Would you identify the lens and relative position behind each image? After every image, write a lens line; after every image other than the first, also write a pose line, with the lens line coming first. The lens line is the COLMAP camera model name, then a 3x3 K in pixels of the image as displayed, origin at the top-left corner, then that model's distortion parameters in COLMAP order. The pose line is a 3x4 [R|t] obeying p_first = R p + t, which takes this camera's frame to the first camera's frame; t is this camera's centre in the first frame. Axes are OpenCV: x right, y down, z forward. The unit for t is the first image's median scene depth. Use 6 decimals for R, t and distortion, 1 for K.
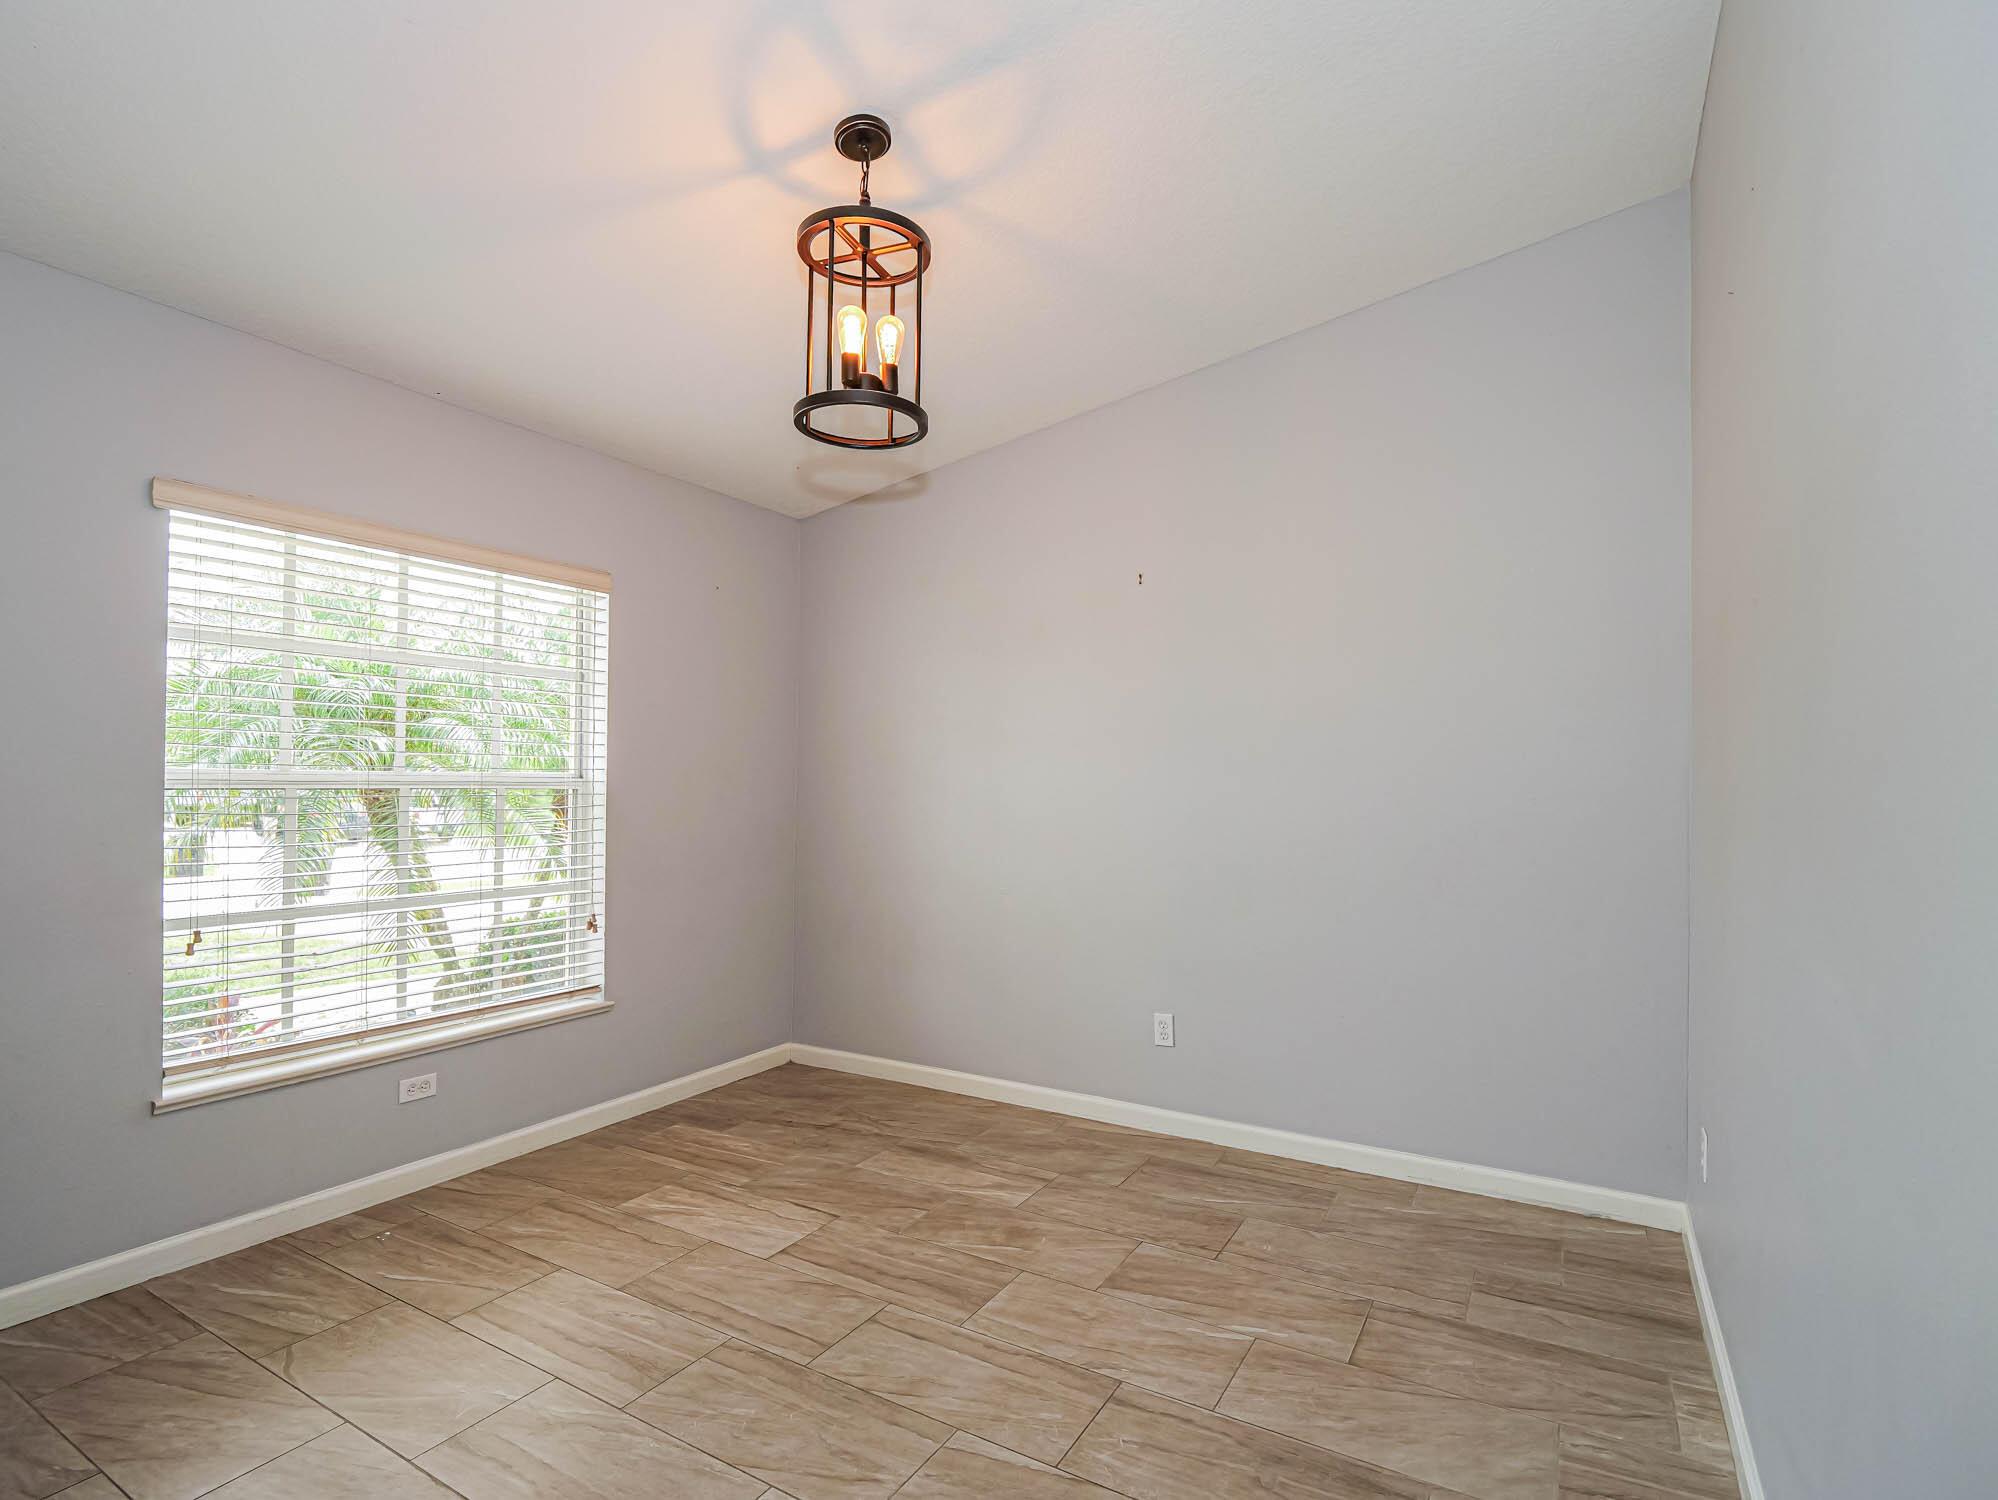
lens RADIAL K [[966.1, 0, 1004.7], [0, 966.1, 786.4], [0, 0, 1]] dist [-0.013300, 0.000030]
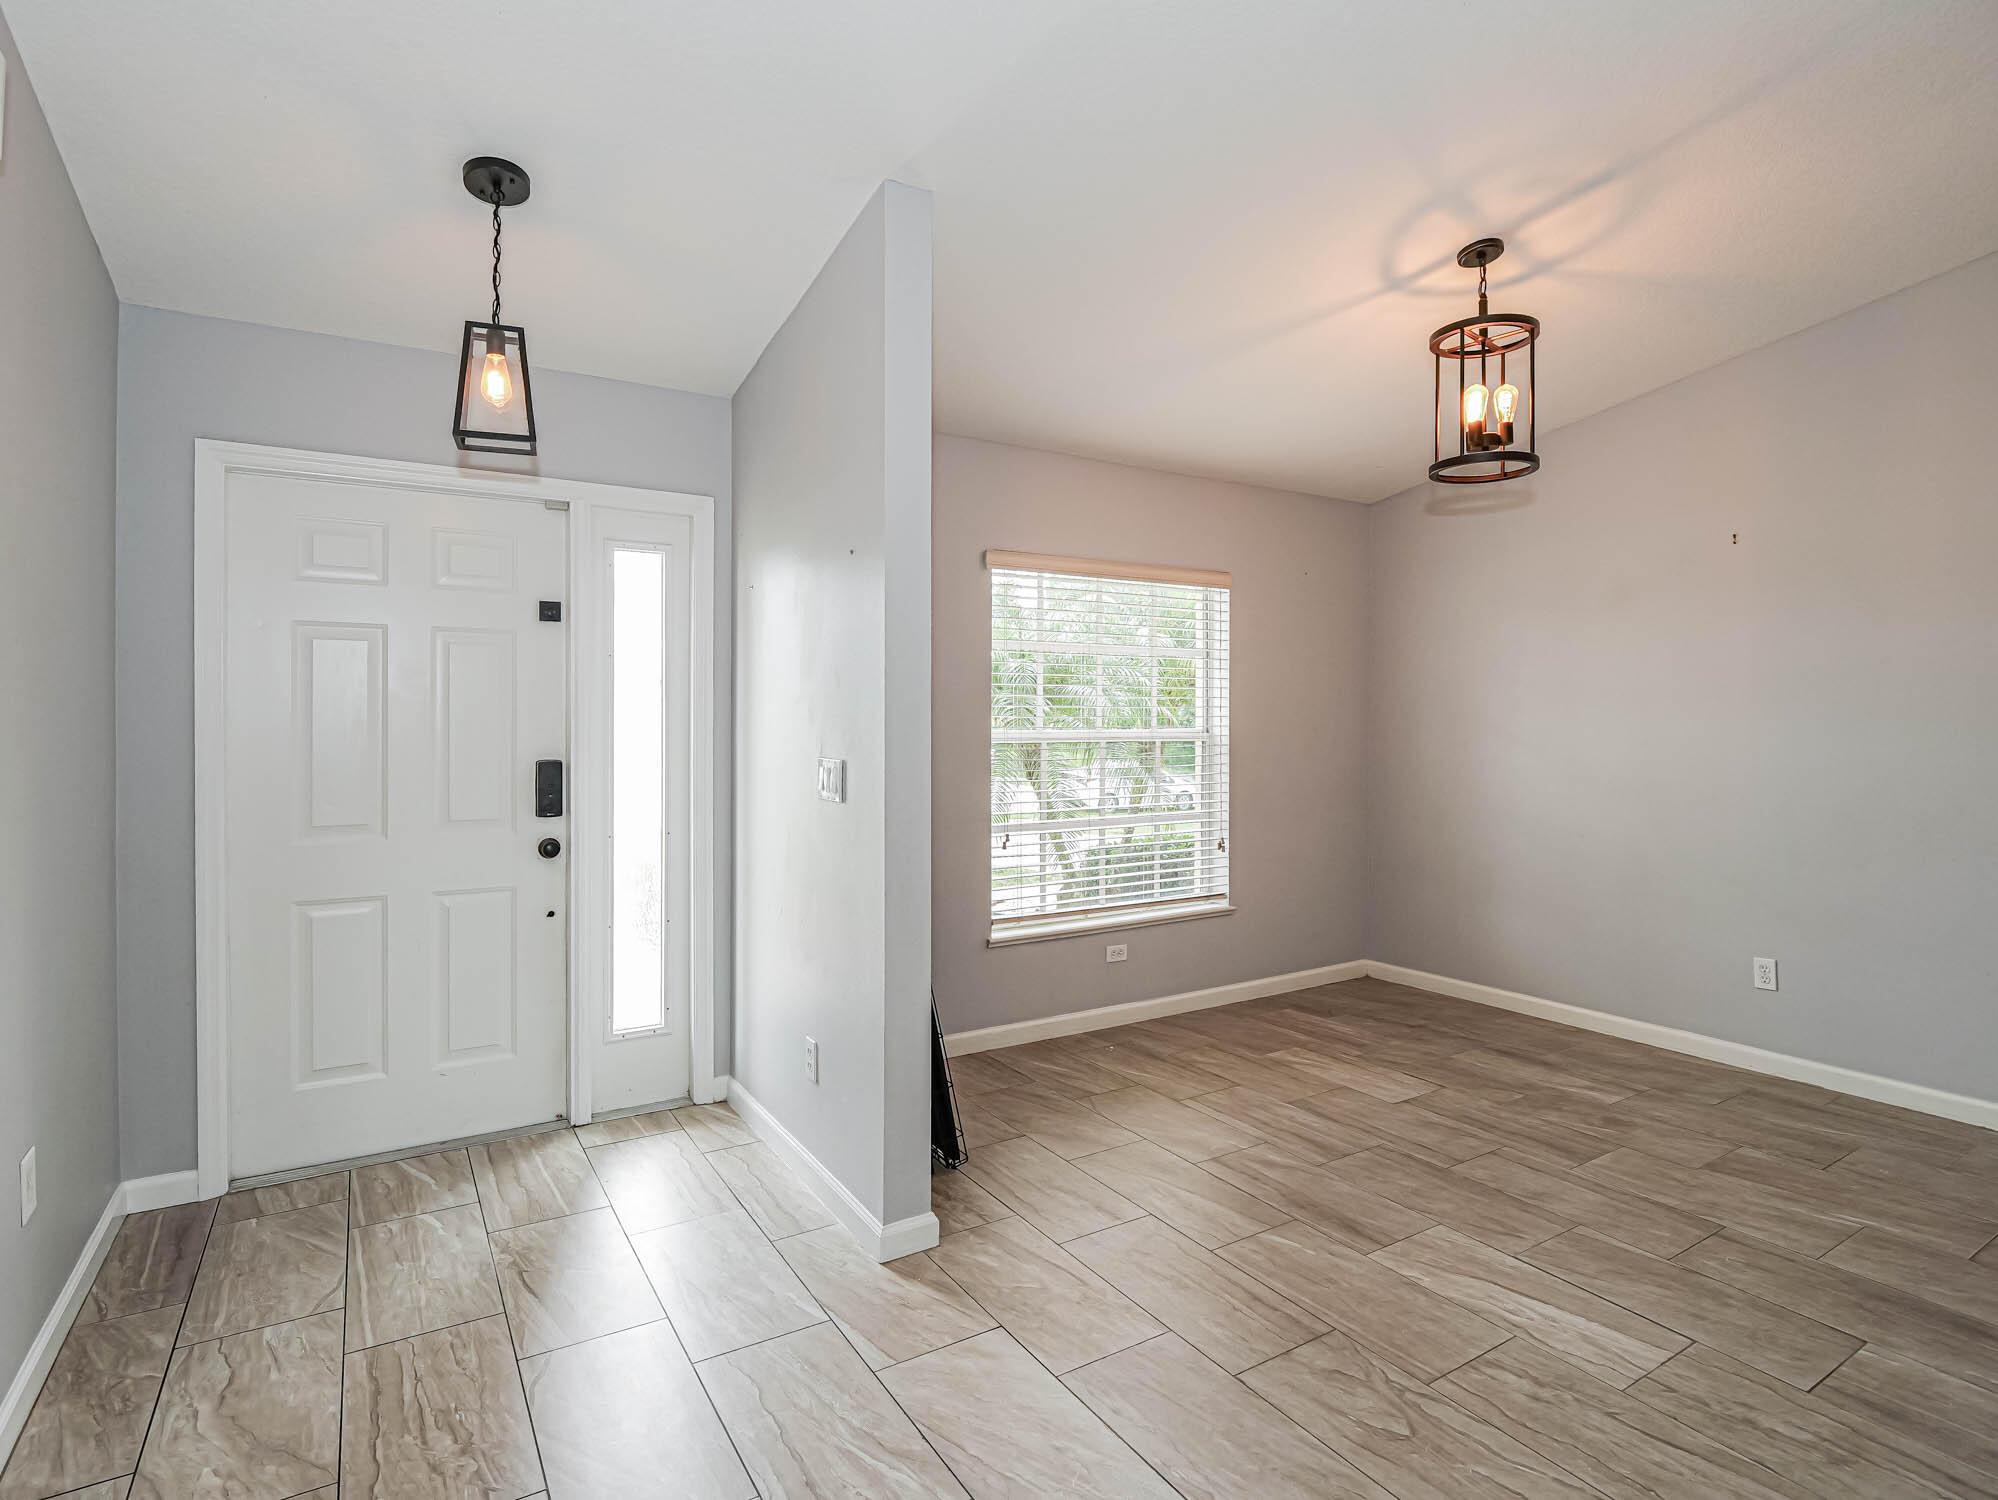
lens RADIAL K [[1005.1, 0, 990.2], [0, 1005.1, 725.0], [0, 0, 1]] dist [-0.028511, 0.012564]
pose [[0.879245, -0.000870, -0.476370, -0.075899], [0.002968, 0.999989, 0.003652, -0.031619], [0.476361, -0.004624, 0.879237, -0.424649]]
